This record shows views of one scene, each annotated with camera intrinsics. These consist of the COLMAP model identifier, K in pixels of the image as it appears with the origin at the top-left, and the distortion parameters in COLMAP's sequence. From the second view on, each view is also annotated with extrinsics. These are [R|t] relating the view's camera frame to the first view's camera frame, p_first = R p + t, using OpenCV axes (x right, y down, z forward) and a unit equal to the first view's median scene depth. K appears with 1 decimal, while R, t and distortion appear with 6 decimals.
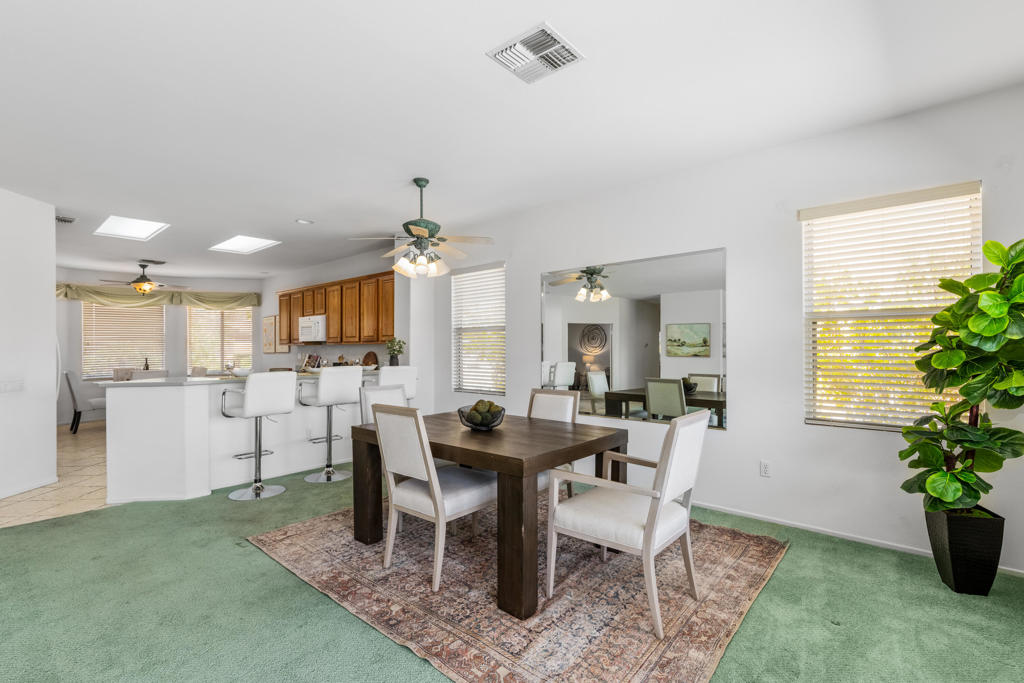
lens RADIAL K [[467.3, 0, 509.4], [0, 467.3, 347.1], [0, 0, 1]] dist [0.011098, -0.002306]
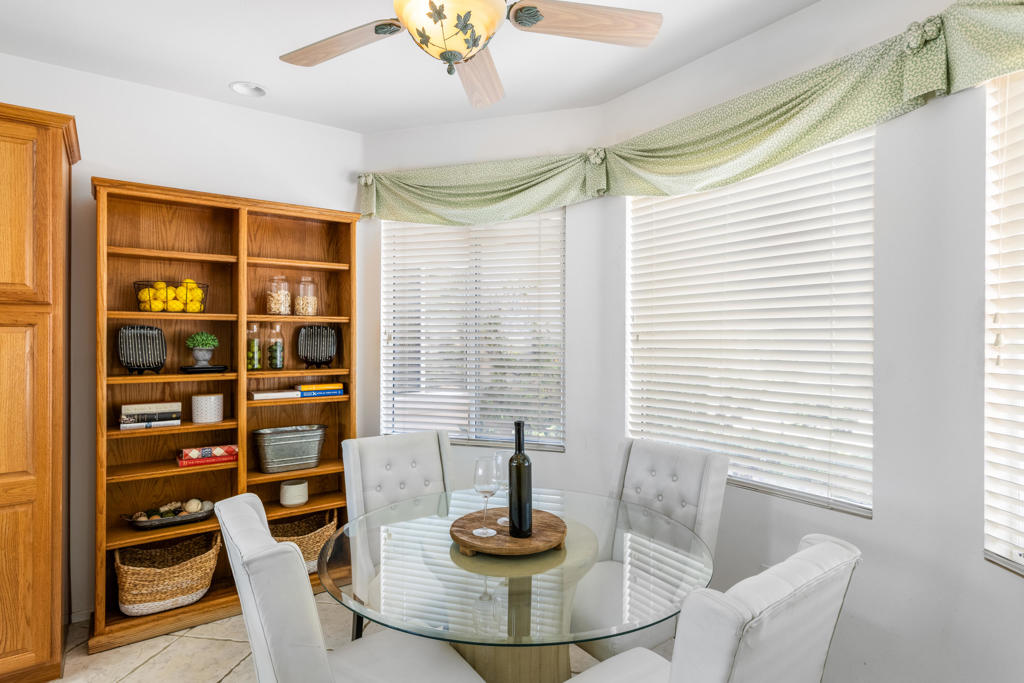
lens RADIAL K [[560.0, 0, 520.5], [0, 560.0, 335.5], [0, 0, 1]] dist [-0.003478, 0.000836]
pose [[-0.199131, 0.006449, -0.979952, -0.667807], [-0.001007, 0.999976, 0.006786, -0.013302], [0.979972, 0.002338, -0.199120, 1.238408]]
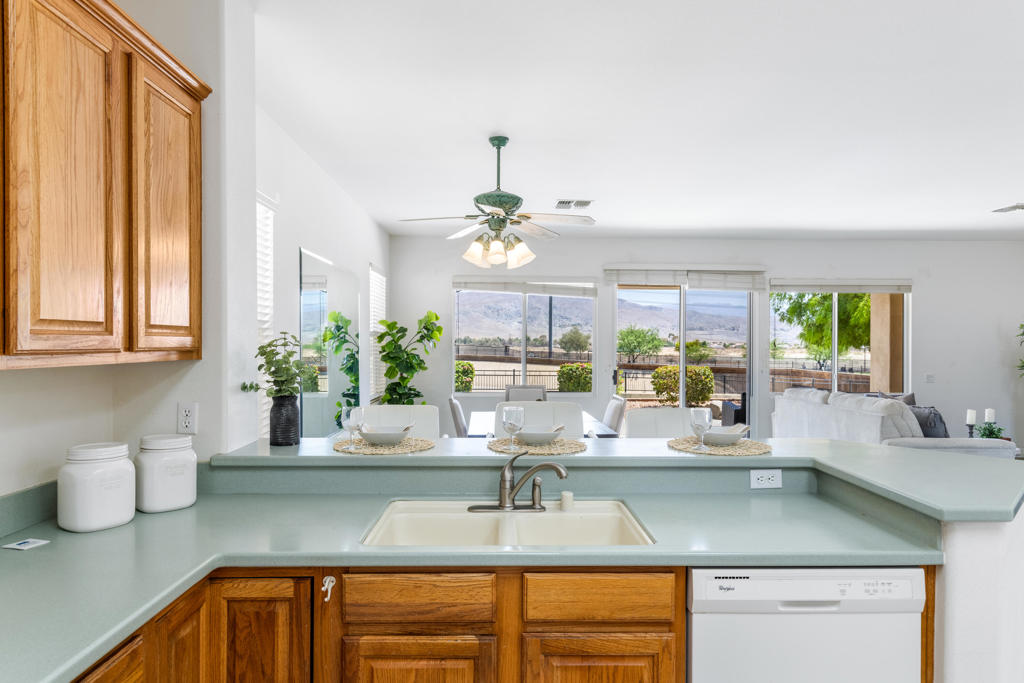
lens RADIAL K [[627.4, 0, 510.9], [0, 627.4, 344.3], [0, 0, 1]] dist [-0.007789, -0.003034]
pose [[-0.682750, 0.001798, 0.730650, -0.551814], [0.001984, 0.999998, -0.000607, -0.013952], [-0.730649, 0.001036, -0.682752, 0.982740]]
